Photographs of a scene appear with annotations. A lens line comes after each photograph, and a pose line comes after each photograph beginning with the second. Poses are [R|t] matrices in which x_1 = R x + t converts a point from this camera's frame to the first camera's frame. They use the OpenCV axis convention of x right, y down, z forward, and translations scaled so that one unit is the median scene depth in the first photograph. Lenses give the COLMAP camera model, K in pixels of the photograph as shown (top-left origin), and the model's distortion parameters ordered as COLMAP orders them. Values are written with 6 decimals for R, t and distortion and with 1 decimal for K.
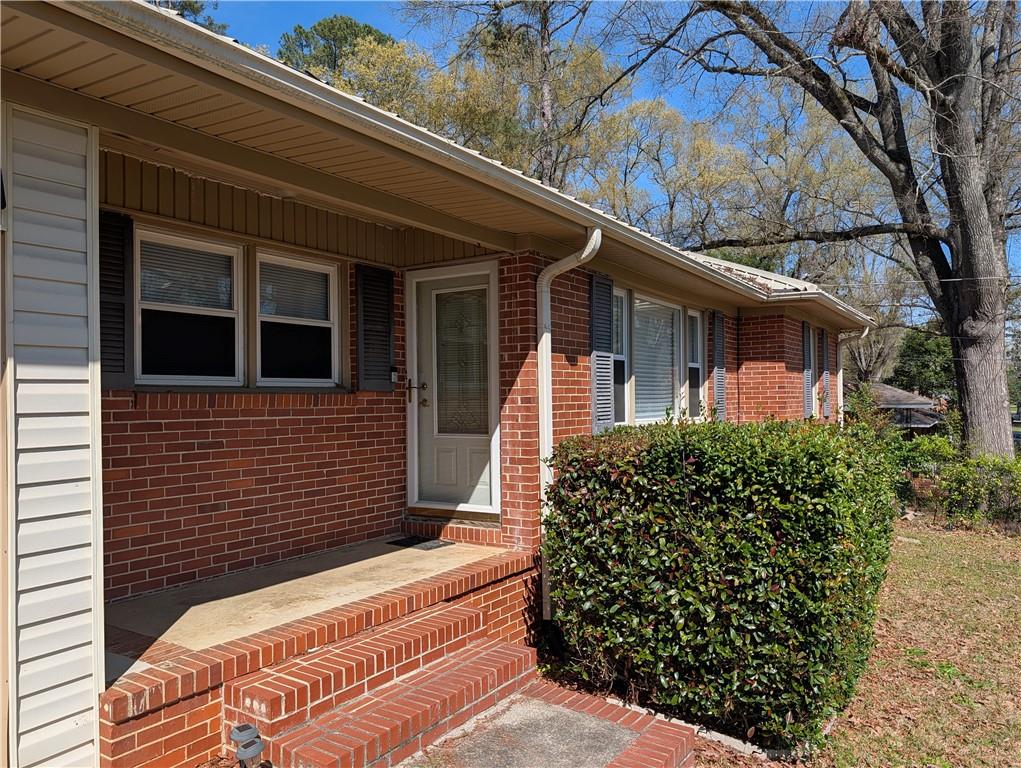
lens RADIAL K [[736.8, 0, 505.5], [0, 736.8, 387.9], [0, 0, 1]] dist [0.029807, -0.007306]
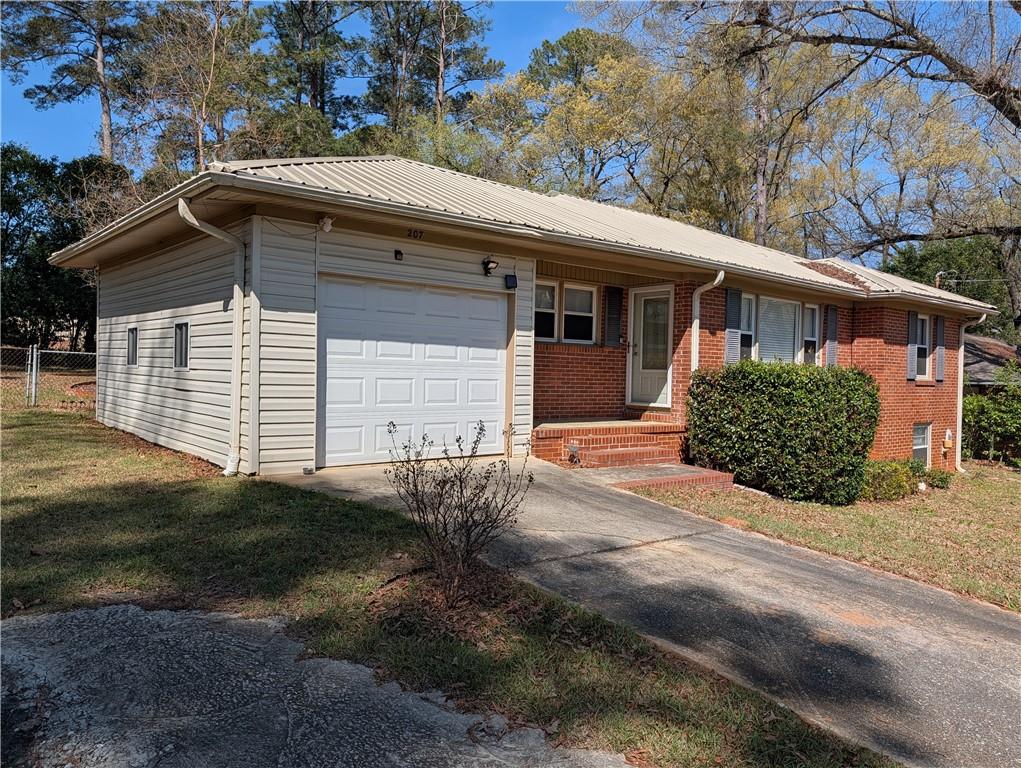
lens RADIAL K [[736.8, 0, 505.5], [0, 736.8, 387.9], [0, 0, 1]] dist [0.029807, -0.007306]
pose [[0.955628, 0.039441, -0.291924, 0.153909], [-0.029248, 0.998803, 0.039201, 0.049420], [0.293121, -0.028923, 0.955638, -1.124000]]
